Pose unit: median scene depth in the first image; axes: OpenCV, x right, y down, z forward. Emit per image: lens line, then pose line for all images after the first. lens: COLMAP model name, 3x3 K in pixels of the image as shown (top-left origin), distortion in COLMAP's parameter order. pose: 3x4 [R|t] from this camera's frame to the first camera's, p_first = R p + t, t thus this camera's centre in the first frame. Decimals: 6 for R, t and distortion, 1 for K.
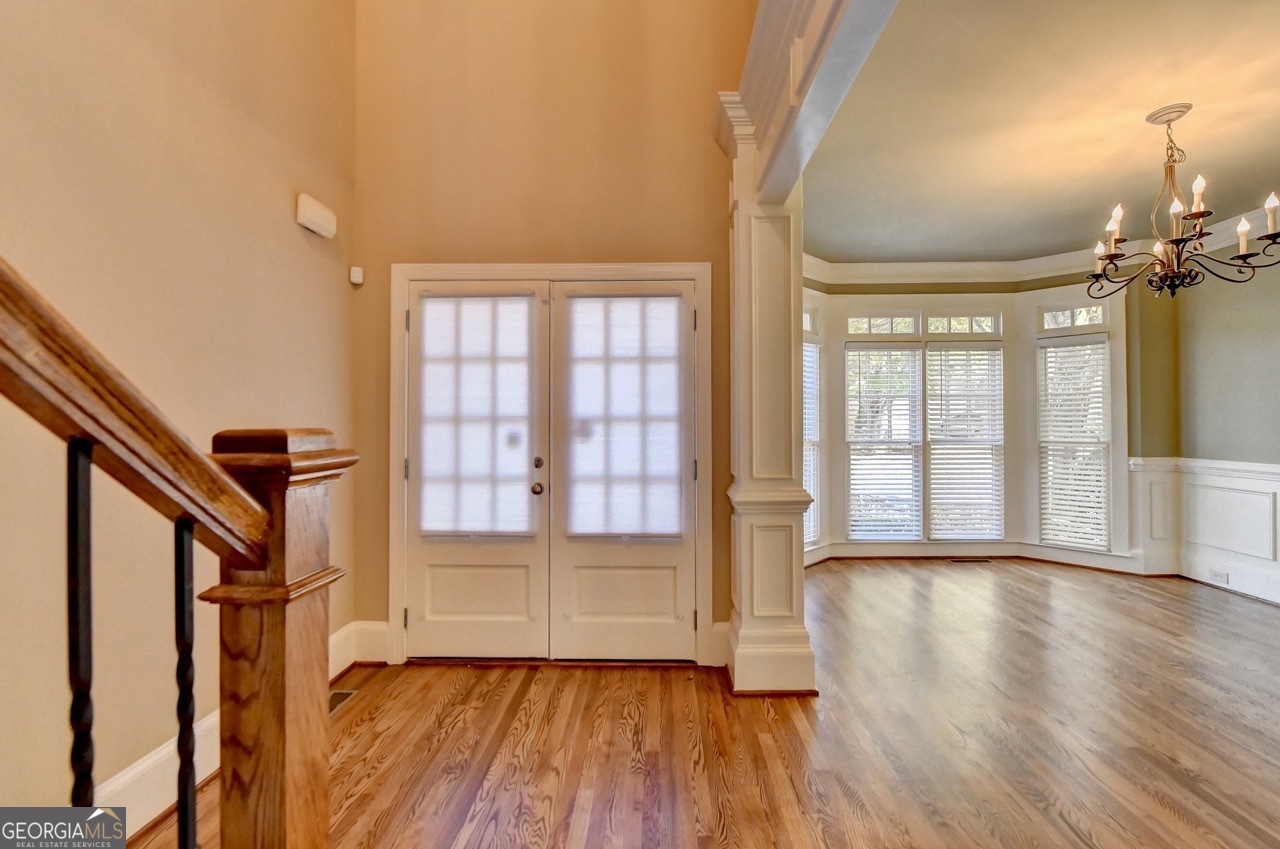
lens RADIAL K [[518.7, 0, 654.1], [0, 518.7, 417.2], [0, 0, 1]] dist [-0.001233, -0.000190]
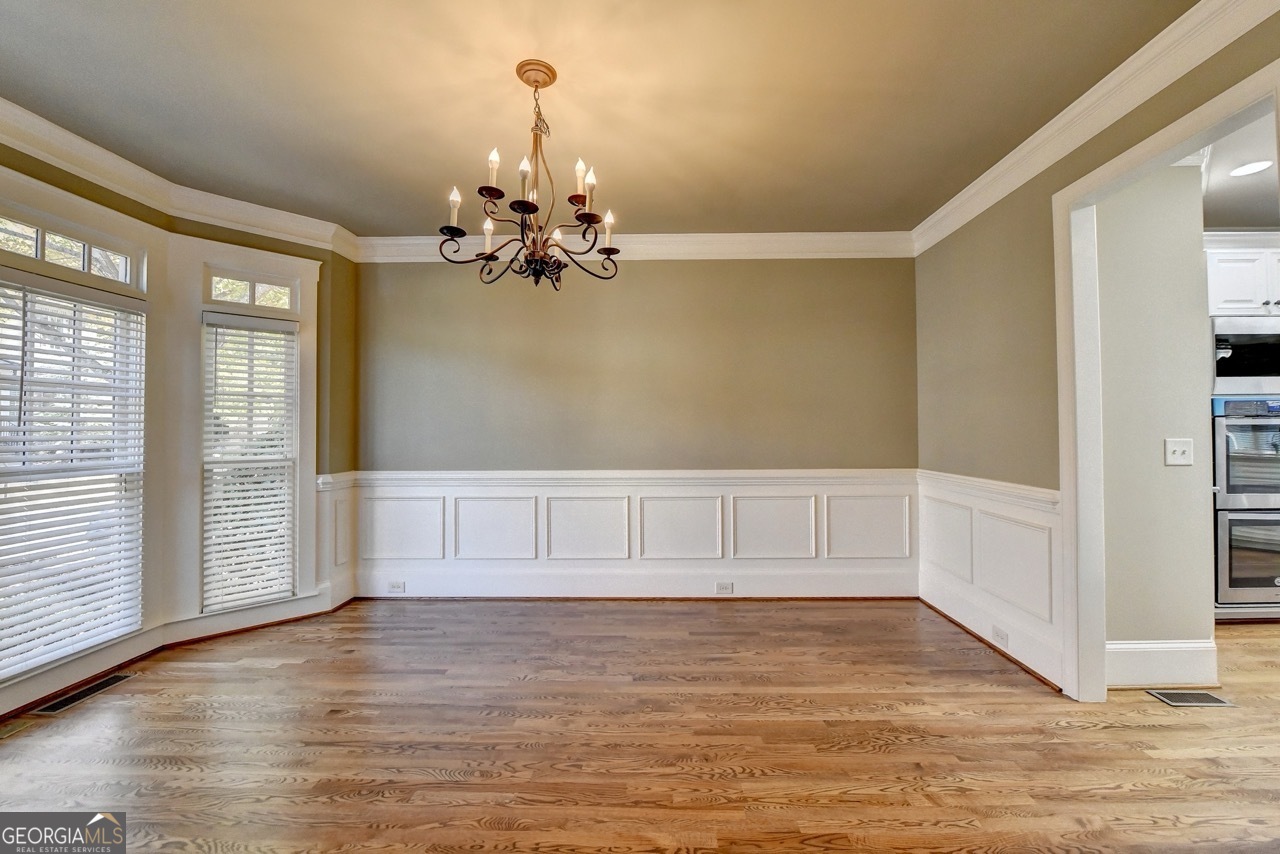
lens RADIAL K [[518.7, 0, 654.1], [0, 518.7, 419.7], [0, 0, 1]] dist [-0.001233, -0.000190]
pose [[0.012491, 0.023334, 0.999650, 0.081838], [-0.002237, 0.999726, -0.023308, 0.006010], [-0.999919, -0.001945, 0.012539, 0.442031]]
